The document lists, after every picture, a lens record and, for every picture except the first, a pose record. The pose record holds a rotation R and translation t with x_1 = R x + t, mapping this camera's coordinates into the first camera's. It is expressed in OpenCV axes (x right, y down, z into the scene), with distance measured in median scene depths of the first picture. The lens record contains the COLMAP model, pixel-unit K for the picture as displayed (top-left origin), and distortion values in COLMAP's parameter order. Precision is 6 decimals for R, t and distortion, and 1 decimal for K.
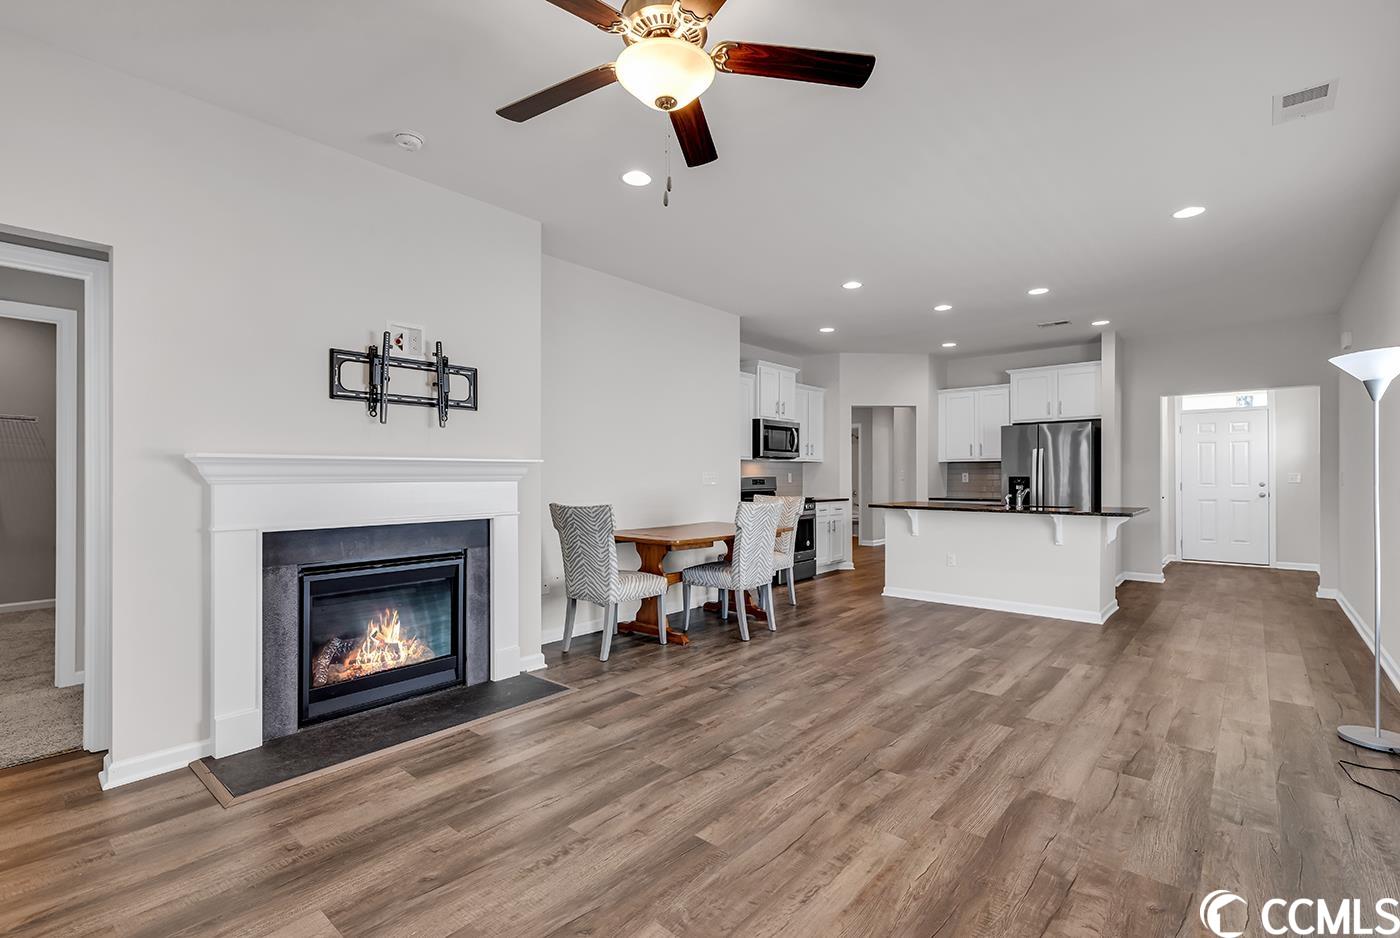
lens RADIAL K [[632.6, 0, 708.2], [0, 632.6, 475.8], [0, 0, 1]] dist [0.007228, -0.002969]
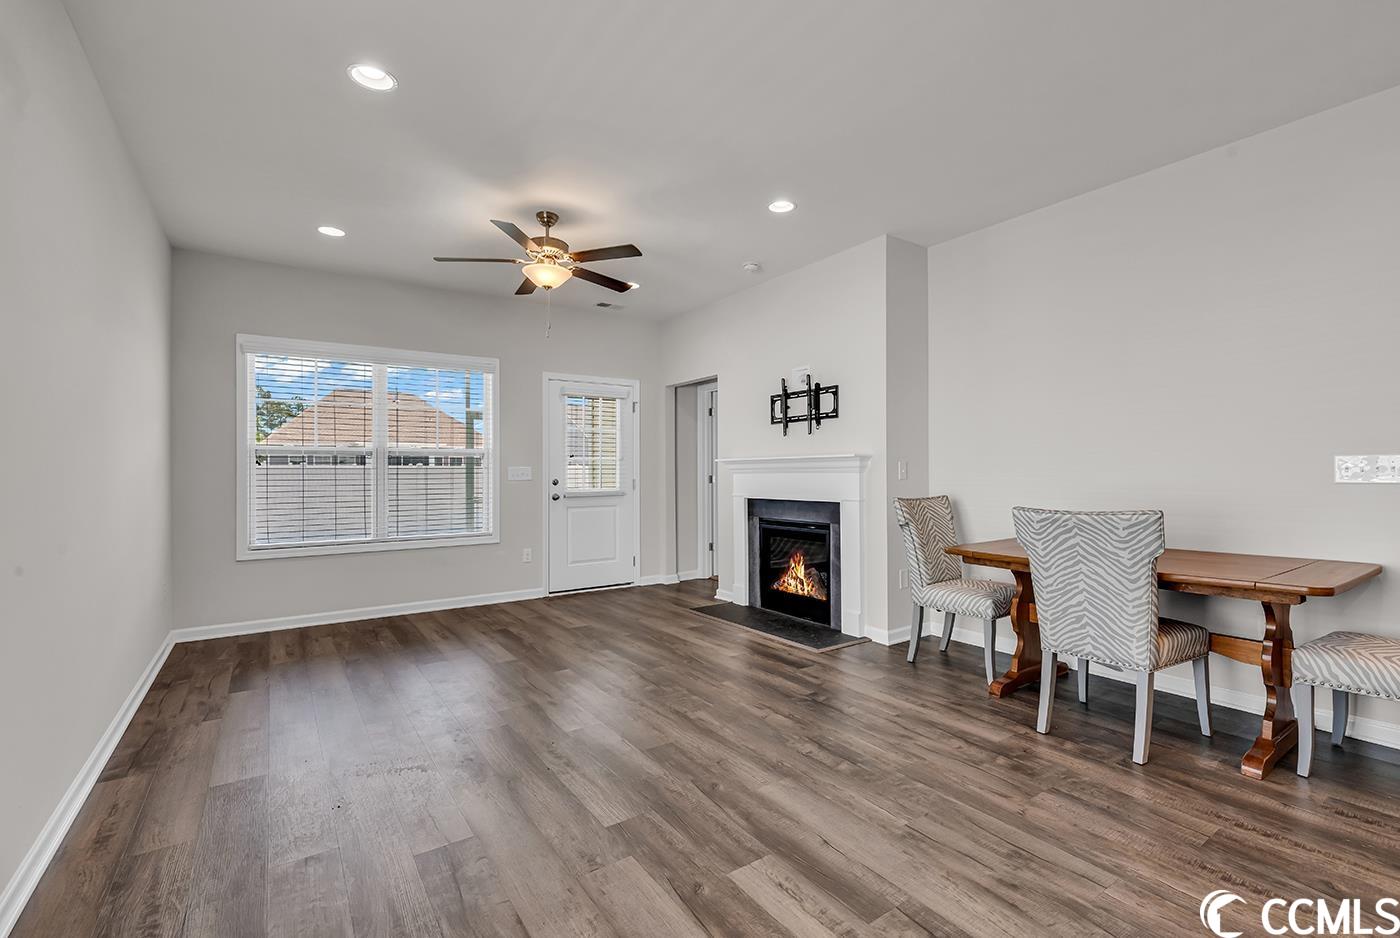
lens RADIAL K [[632.6, 0, 710.2], [0, 632.6, 466.3], [0, 0, 1]] dist [0.007228, -0.002969]
pose [[-0.255989, -0.005564, -0.966664, 0.944744], [0.006900, 0.999947, -0.007583, 0.003725], [0.966655, -0.008611, -0.255937, 1.079749]]
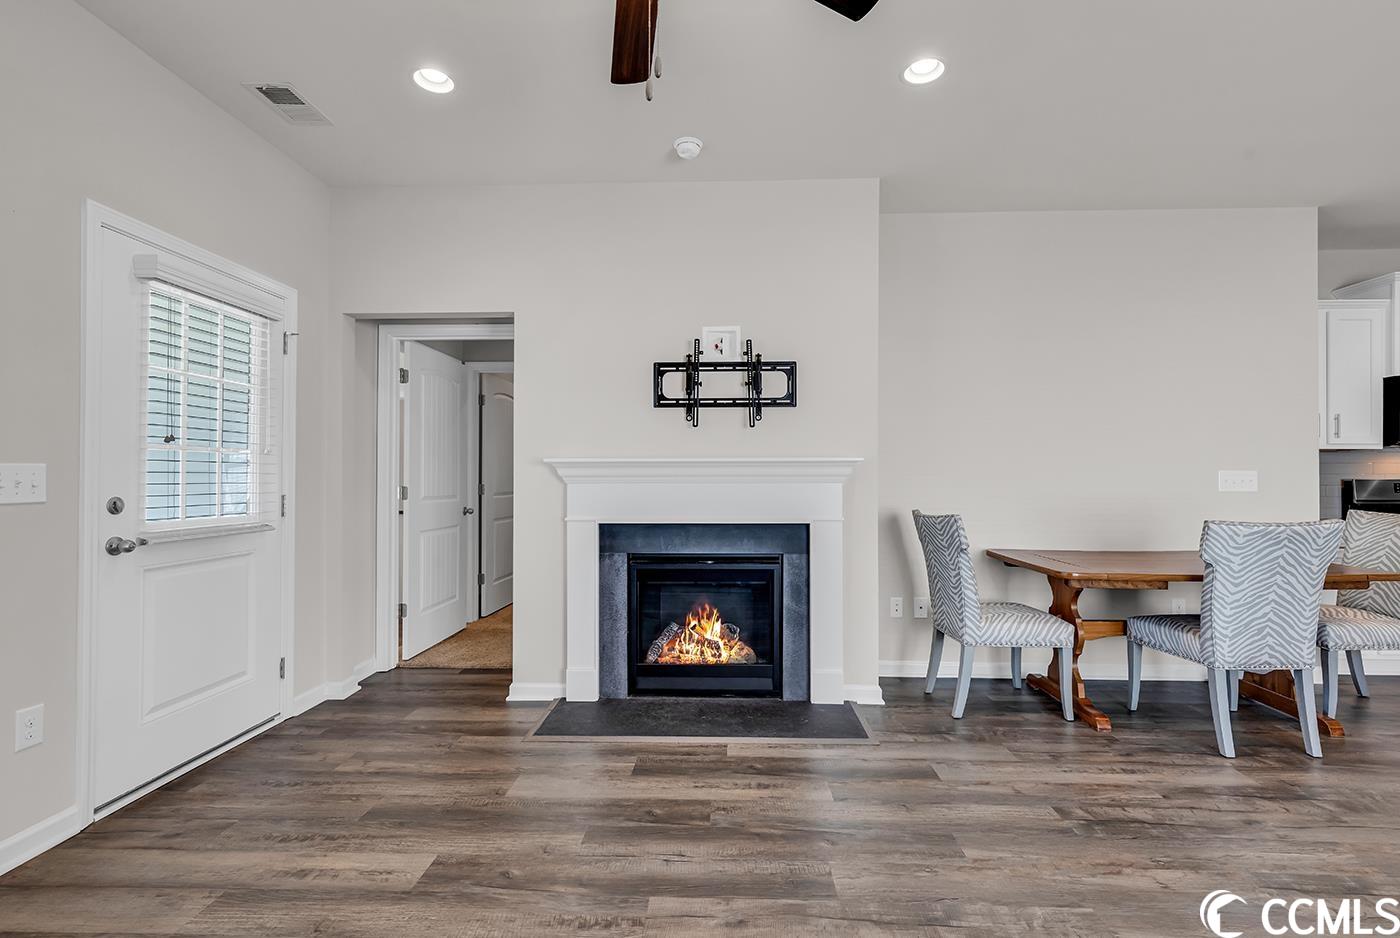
lens RADIAL K [[632.6, 0, 713.2], [0, 632.6, 478.5], [0, 0, 1]] dist [0.007228, -0.002969]
pose [[0.619091, -0.000705, -0.785319, 0.289166], [-0.000272, 0.999999, -0.001112, 0.003573], [0.785319, 0.000902, 0.619091, 0.330612]]
